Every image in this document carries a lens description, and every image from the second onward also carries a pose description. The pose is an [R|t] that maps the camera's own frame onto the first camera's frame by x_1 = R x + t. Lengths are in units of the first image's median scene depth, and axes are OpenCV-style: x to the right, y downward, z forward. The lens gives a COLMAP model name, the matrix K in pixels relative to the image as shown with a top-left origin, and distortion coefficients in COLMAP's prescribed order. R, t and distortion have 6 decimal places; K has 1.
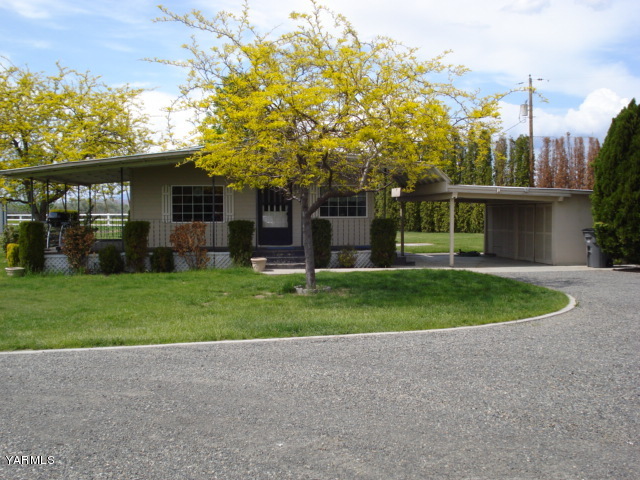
lens RADIAL K [[707.6, 0, 320.0], [0, 707.6, 240.0], [0, 0, 1]] dist [-0.006599, -0.002908]
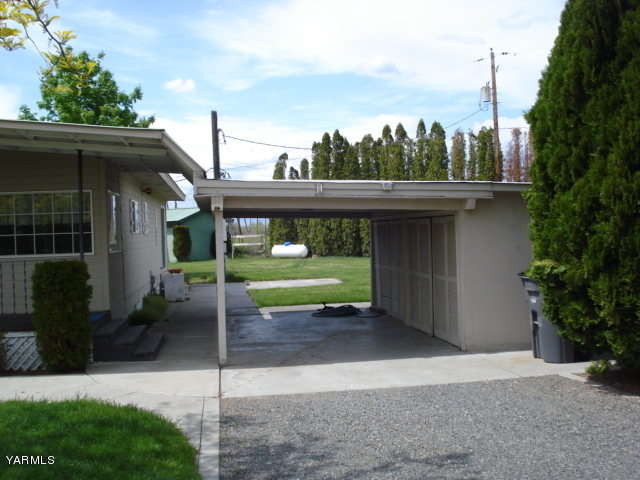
lens RADIAL K [[640.0, 0, 320.0], [0, 640.0, 240.0], [0, 0, 1]] dist [-0.019810, -0.019584]
pose [[0.998585, -0.030254, -0.043732, 0.246932], [0.029203, 0.999274, -0.024487, -0.026487], [0.044441, 0.023175, 0.998743, 0.557210]]
